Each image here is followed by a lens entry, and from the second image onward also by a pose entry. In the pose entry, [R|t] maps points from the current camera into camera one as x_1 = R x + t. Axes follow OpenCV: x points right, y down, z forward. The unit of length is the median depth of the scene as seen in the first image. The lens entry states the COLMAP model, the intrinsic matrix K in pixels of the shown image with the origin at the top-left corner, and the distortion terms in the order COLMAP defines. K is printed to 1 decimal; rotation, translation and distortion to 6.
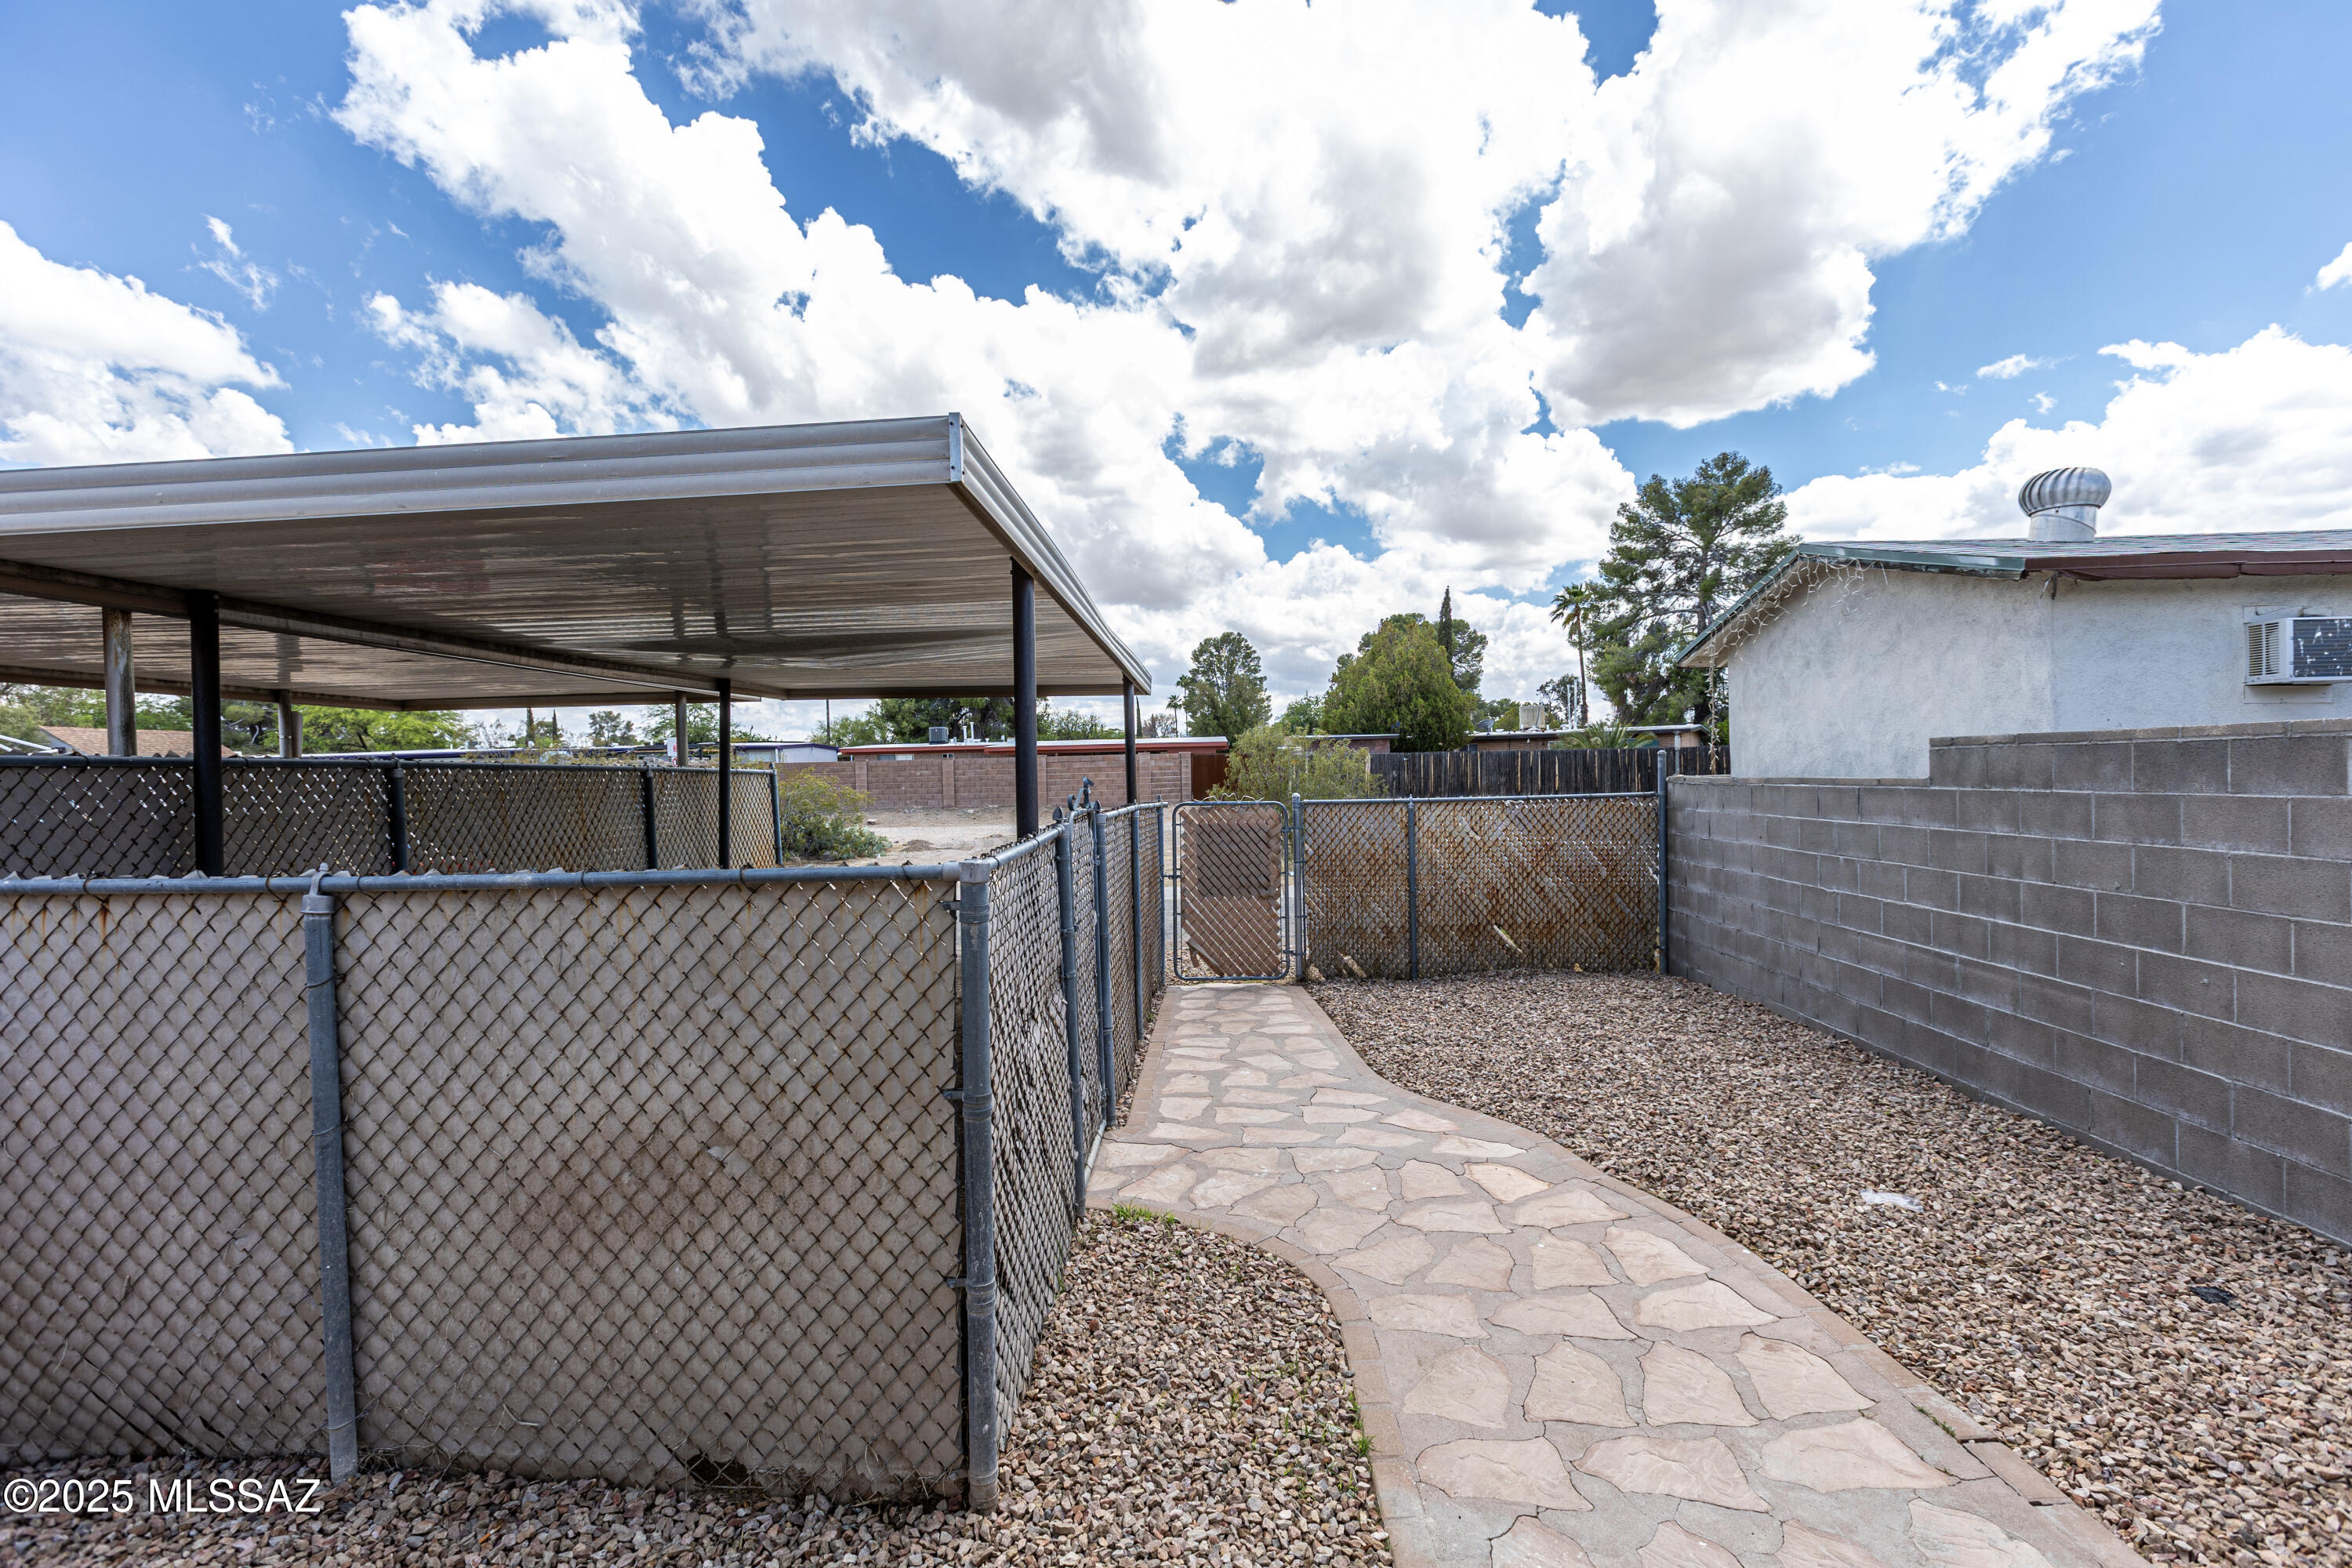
lens RADIAL K [[1050.2, 0, 1189.1], [0, 1050.2, 779.5], [0, 0, 1]] dist [0.005010, -0.002441]
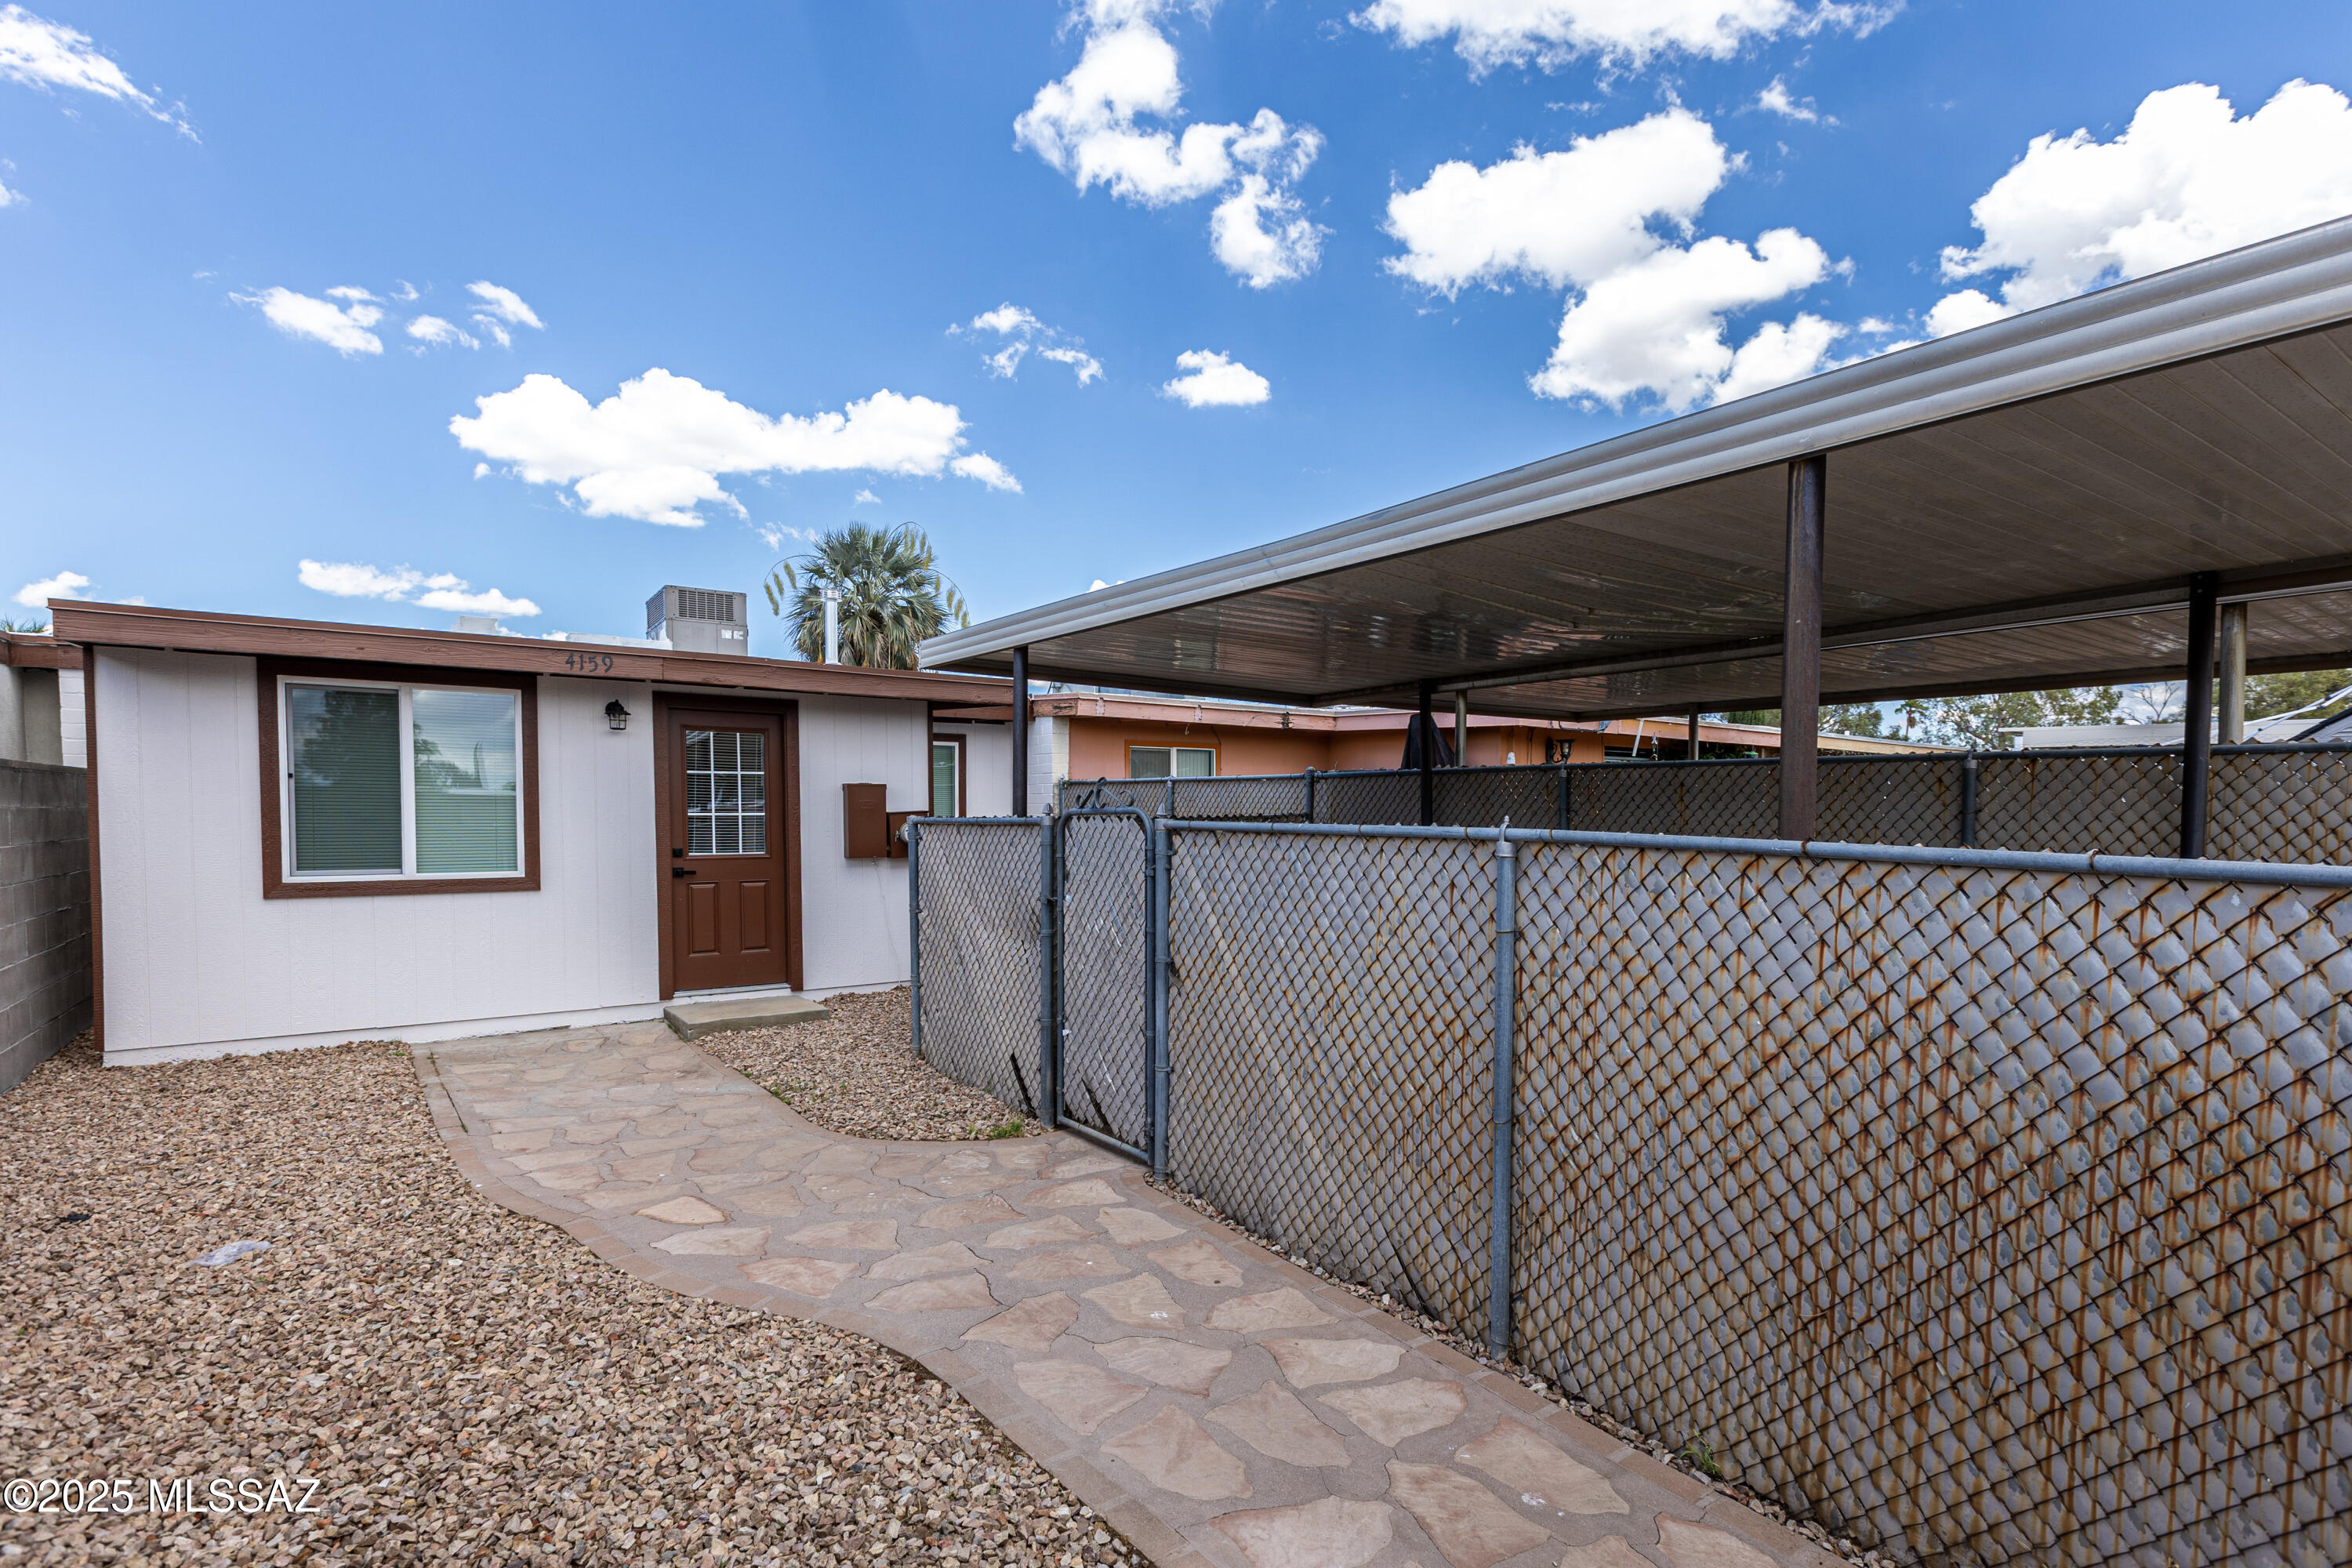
lens RADIAL K [[1113.2, 0, 1190.5], [0, 1113.2, 859.0], [0, 0, 1]] dist [0.009038, -0.000159]
pose [[-0.792569, 0.045650, -0.608072, 0.463437], [0.010294, 0.998053, 0.061510, 0.010189], [0.609696, 0.042491, -0.791496, 1.775863]]
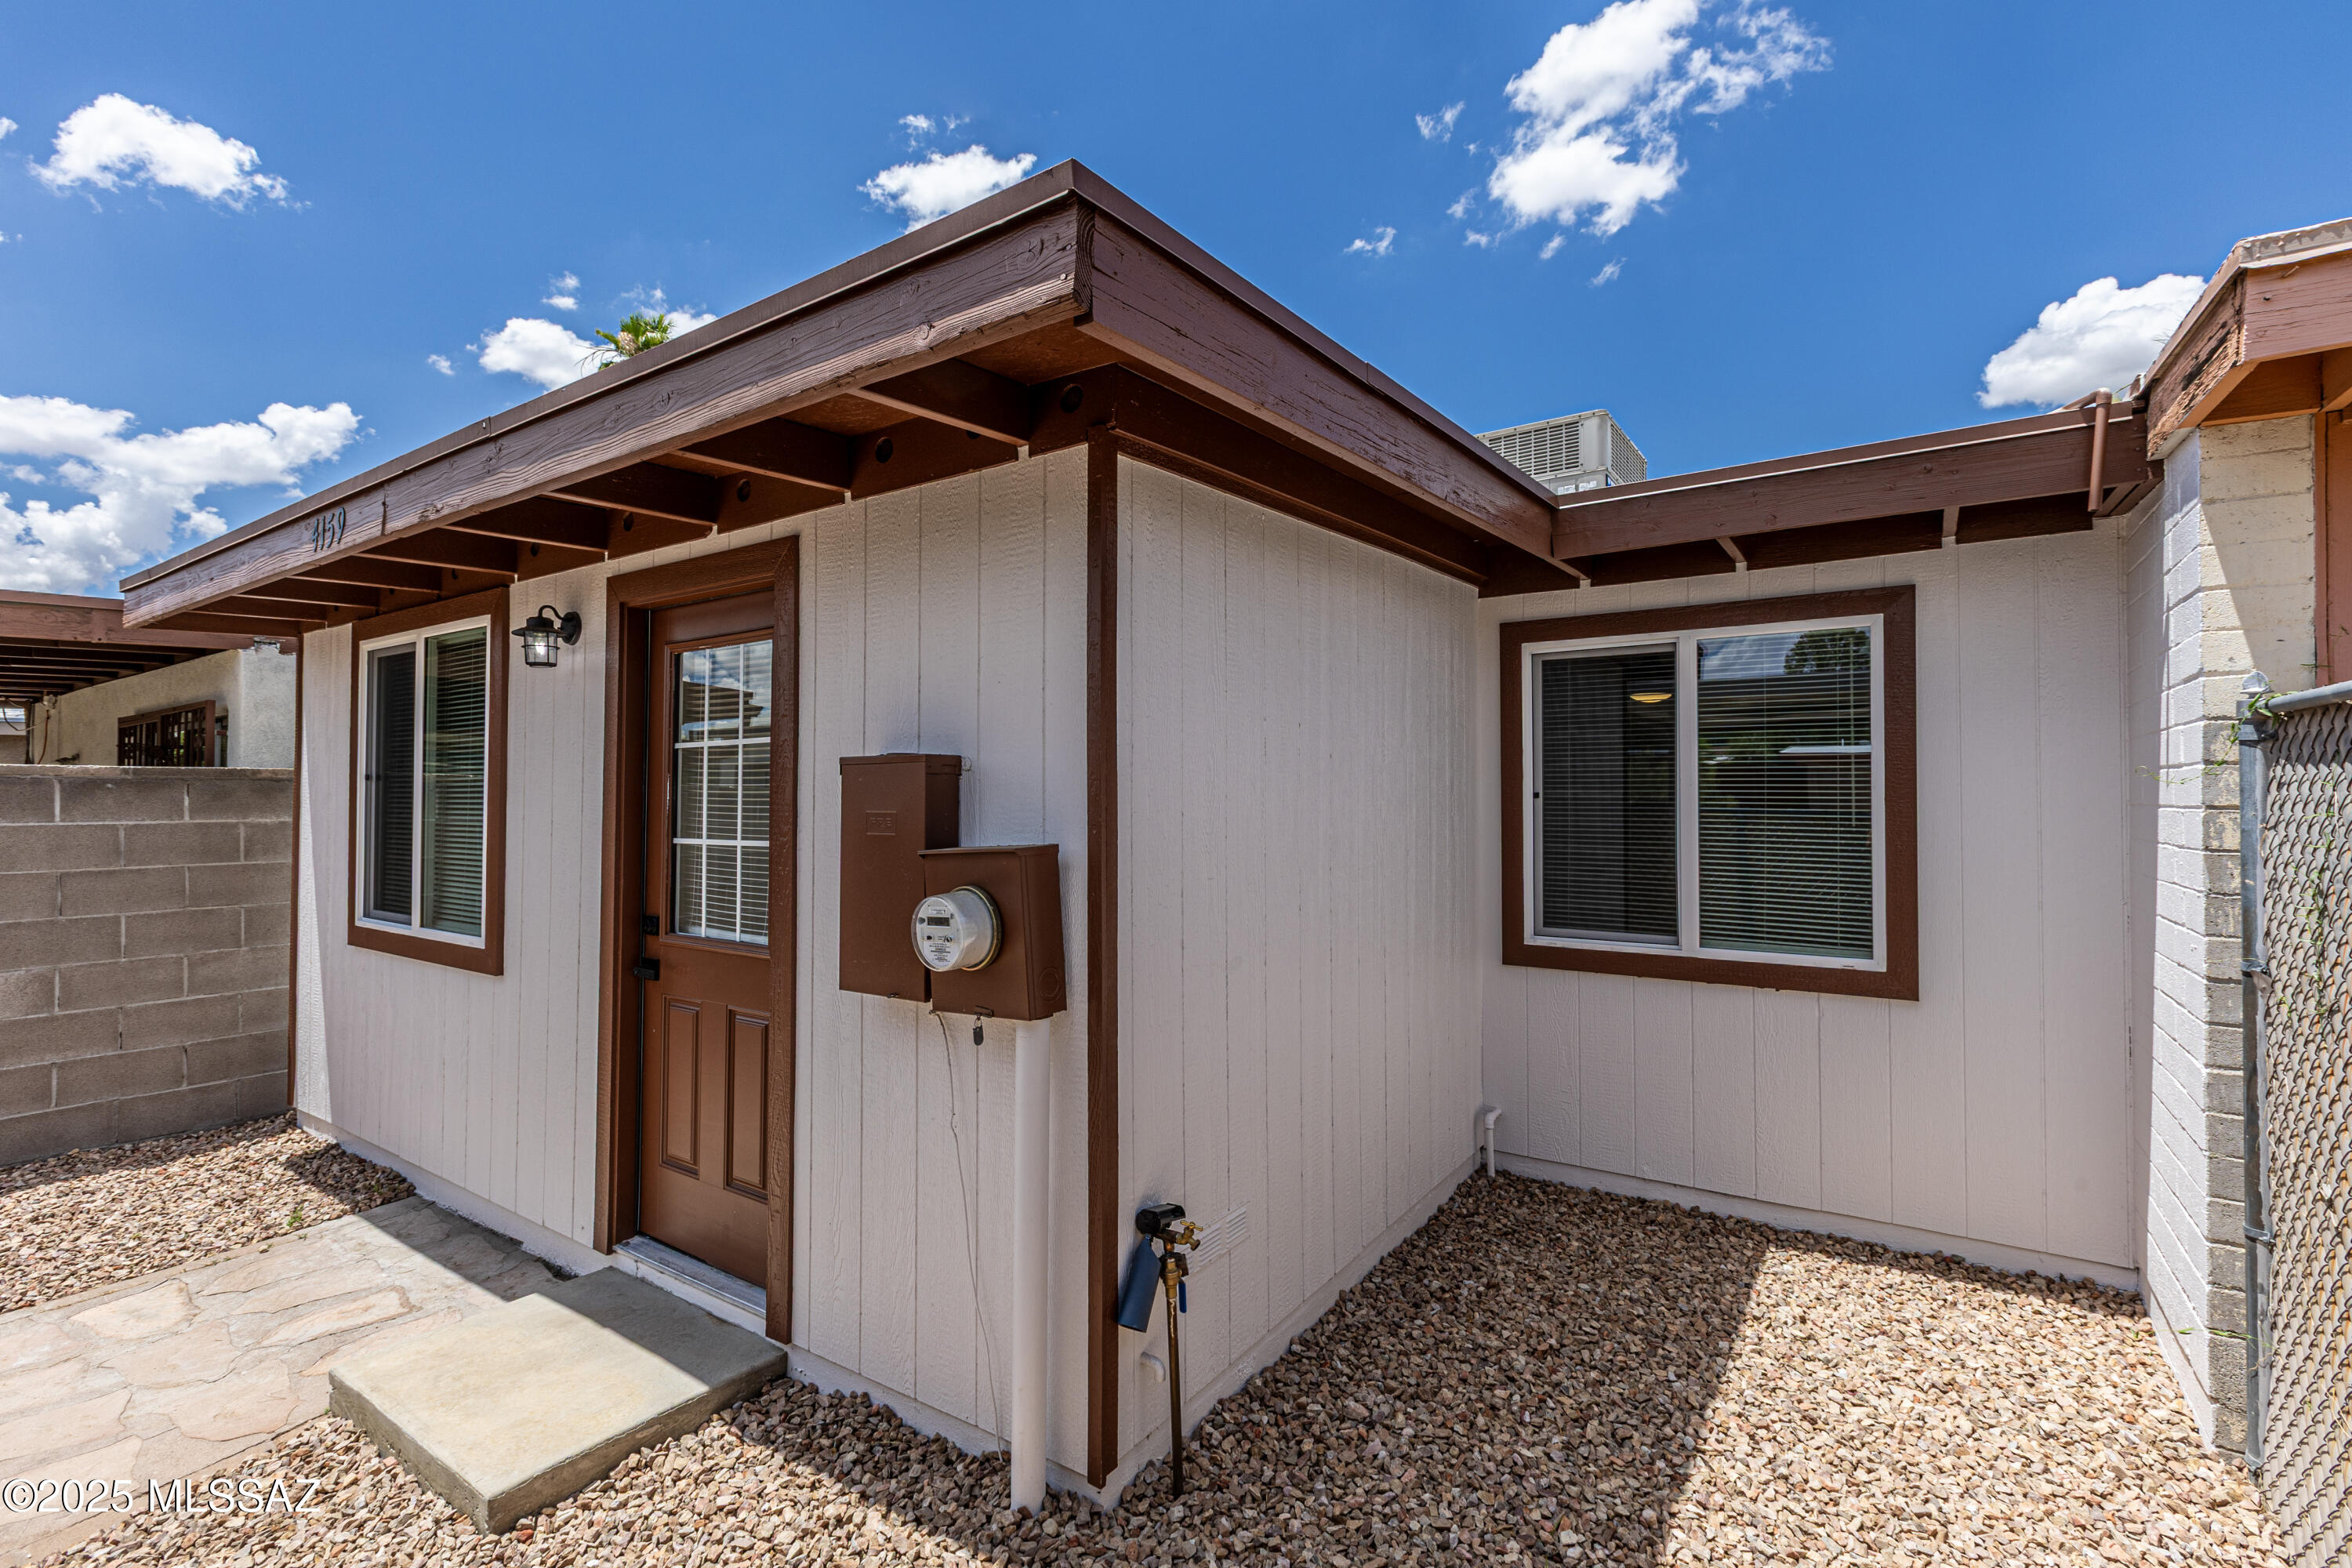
lens RADIAL K [[1050.2, 0, 1184.0], [0, 1050.2, 782.2], [0, 0, 1]] dist [0.005010, -0.002441]
pose [[-0.838334, 0.032641, 0.544179, -0.602281], [0.024548, 0.999454, -0.022132, 0.022875], [-0.544604, -0.005195, -0.838677, 0.425222]]
